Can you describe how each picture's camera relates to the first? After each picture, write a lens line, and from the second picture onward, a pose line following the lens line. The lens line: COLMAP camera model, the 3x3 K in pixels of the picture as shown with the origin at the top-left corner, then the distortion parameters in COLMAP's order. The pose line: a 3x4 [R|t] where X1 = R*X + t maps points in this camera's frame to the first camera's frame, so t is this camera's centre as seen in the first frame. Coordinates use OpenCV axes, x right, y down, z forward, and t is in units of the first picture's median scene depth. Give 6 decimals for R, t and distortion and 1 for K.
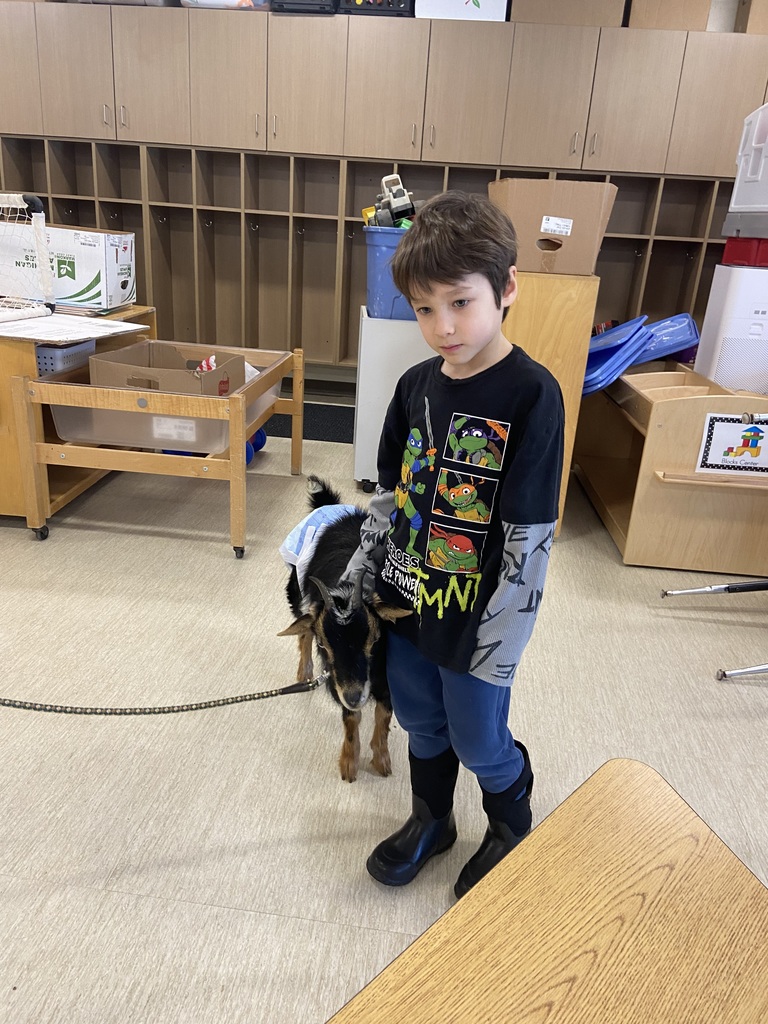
lens RADIAL K [[773.1, 0, 385.2], [0, 773.1, 503.8], [0, 0, 1]] dist [0.073386, -0.079997]
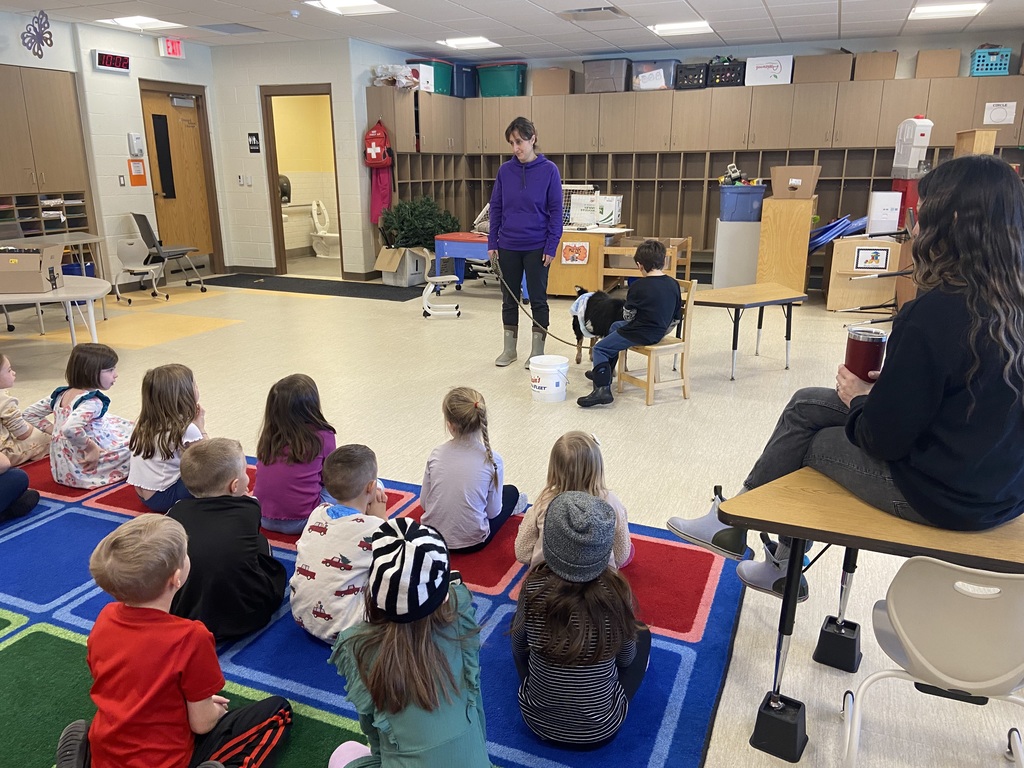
lens RADIAL K [[773.1, 0, 510.8], [0, 773.1, 382.7], [0, 0, 1]] dist [0.073386, -0.079997]
pose [[0.962584, 0.002158, -0.270975, 0.006098], [-0.023599, 0.996837, -0.075890, 0.467410], [0.269954, 0.079445, 0.959590, -1.493348]]
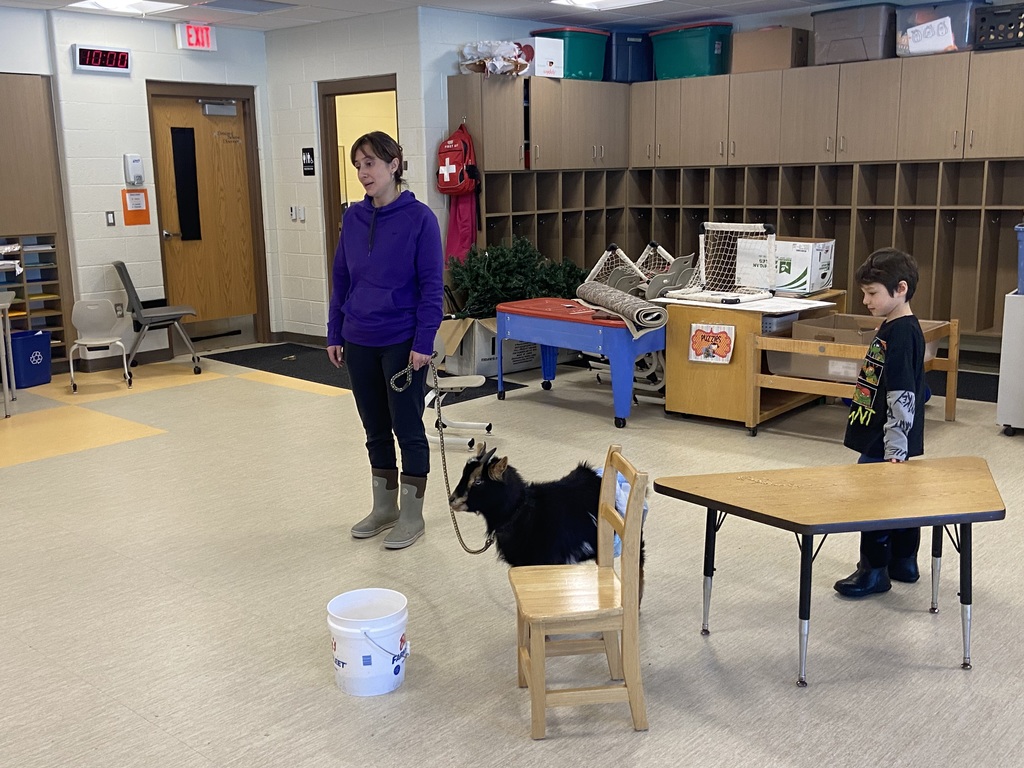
lens RADIAL K [[1049.5, 0, 504.2], [0, 1049.5, 380.1], [0, 0, 1]] dist [0.060167, 0.000000]
pose [[0.806115, 0.031310, -0.590930, 0.344241], [-0.127773, 0.984253, -0.122151, 0.218298], [0.577800, 0.173973, 0.797422, -0.846473]]
